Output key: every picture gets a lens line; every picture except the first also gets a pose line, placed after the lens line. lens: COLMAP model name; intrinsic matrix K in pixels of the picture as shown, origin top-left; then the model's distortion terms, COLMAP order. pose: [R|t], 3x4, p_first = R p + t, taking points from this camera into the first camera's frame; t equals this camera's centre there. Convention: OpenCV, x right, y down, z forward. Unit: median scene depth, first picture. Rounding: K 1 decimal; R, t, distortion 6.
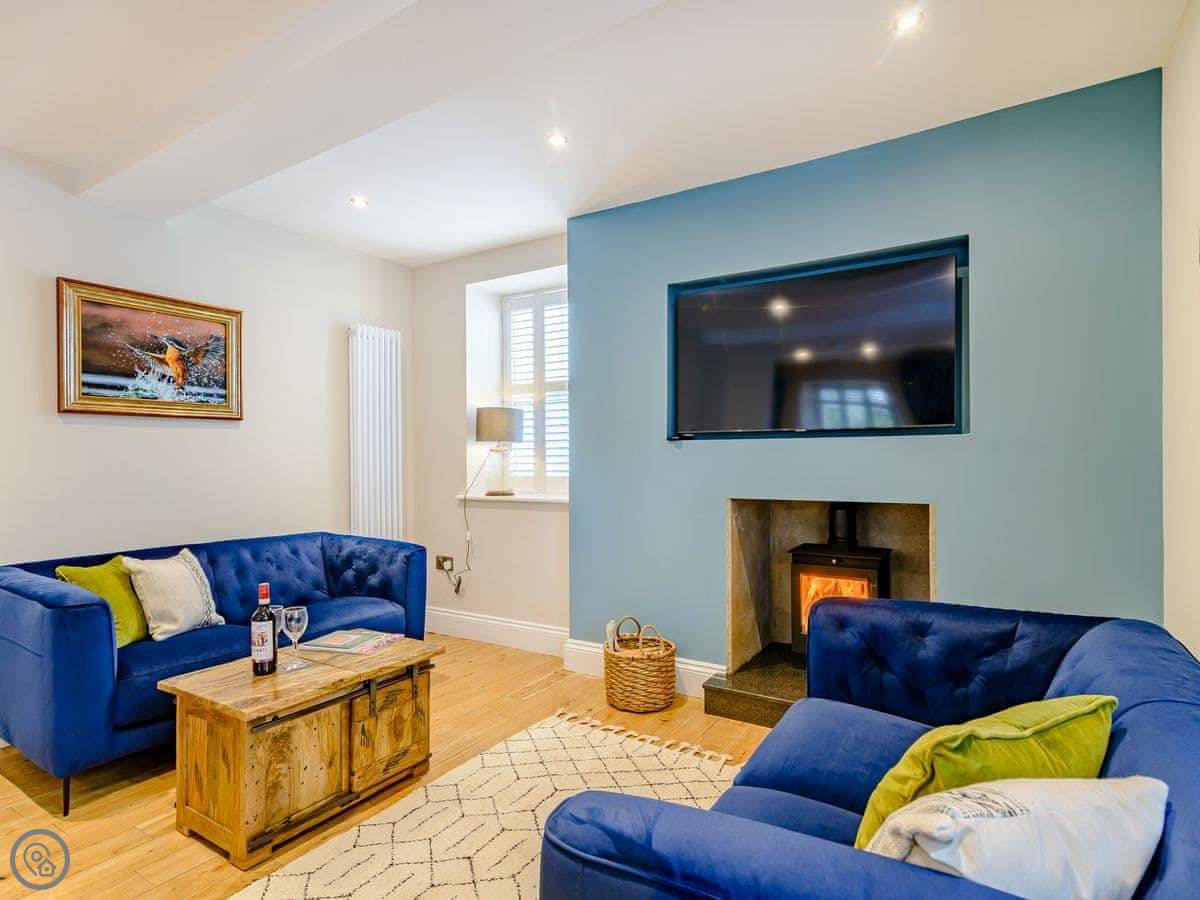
lens RADIAL K [[645.6, 0, 600.0], [0, 645.6, 450.0], [0, 0, 1]] dist [0.001684, -0.000298]
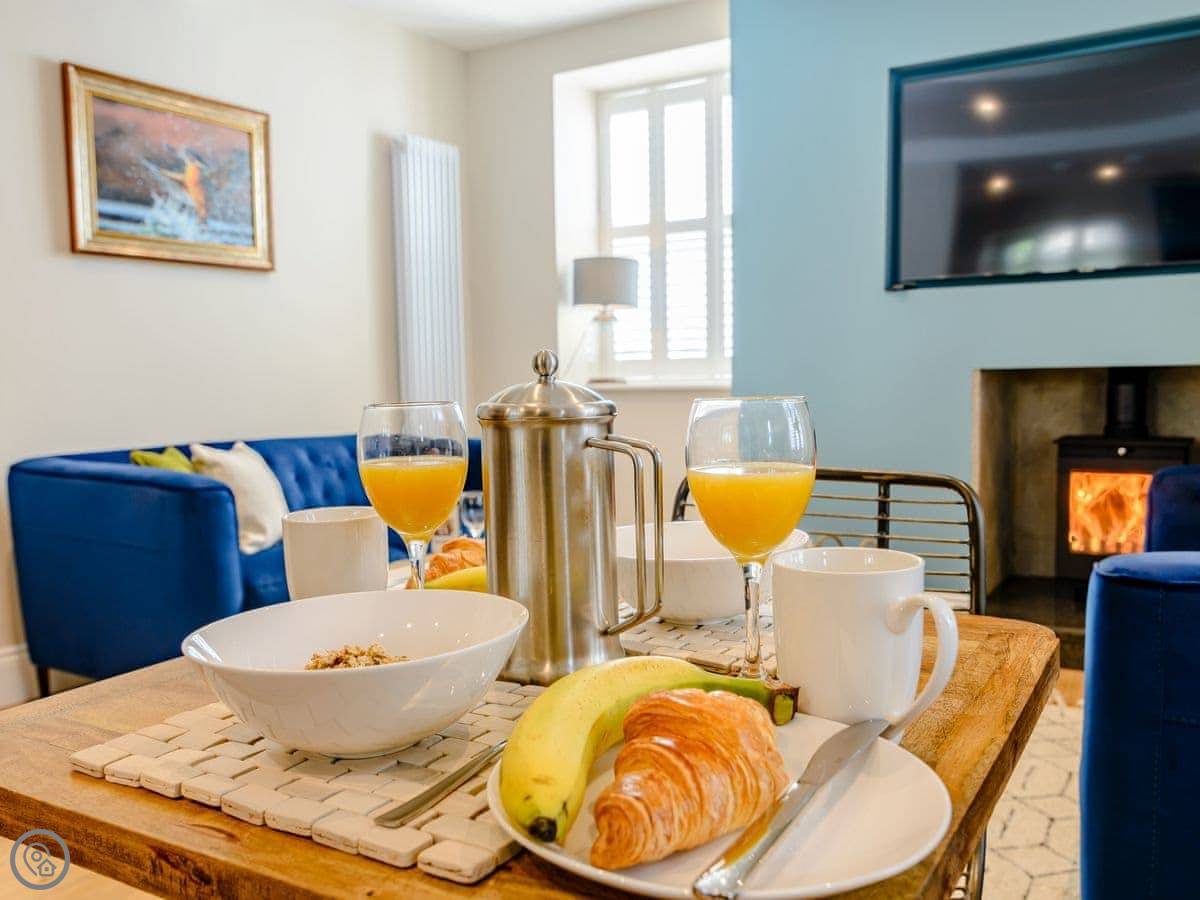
lens RADIAL K [[1024.1, 0, 595.1], [0, 1024.1, 454.8], [0, 0, 1]] dist [-0.011721, -0.000864]
pose [[0.999937, -0.011078, 0.001541, -0.213333], [0.010898, 0.996014, 0.088529, 0.060400], [-0.002516, -0.088506, 0.996072, -0.136935]]
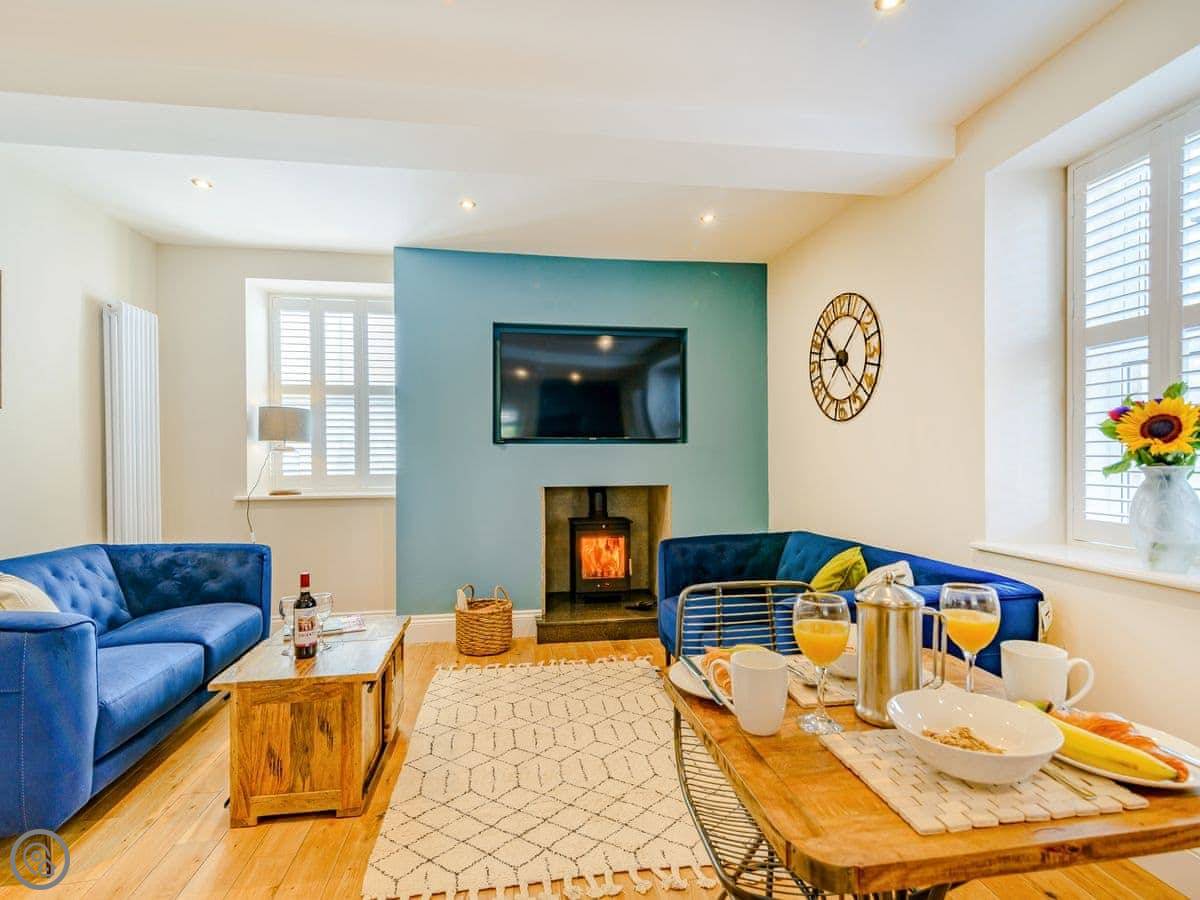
lens RADIAL K [[611.3, 0, 602.2], [0, 611.3, 459.2], [0, 0, 1]] dist [0.012889, 0.000445]
pose [[0.753594, -0.000686, 0.657340, -0.514612], [-0.007840, 0.999919, 0.010032, 0.001671], [-0.657294, -0.012714, 0.753527, -0.053049]]
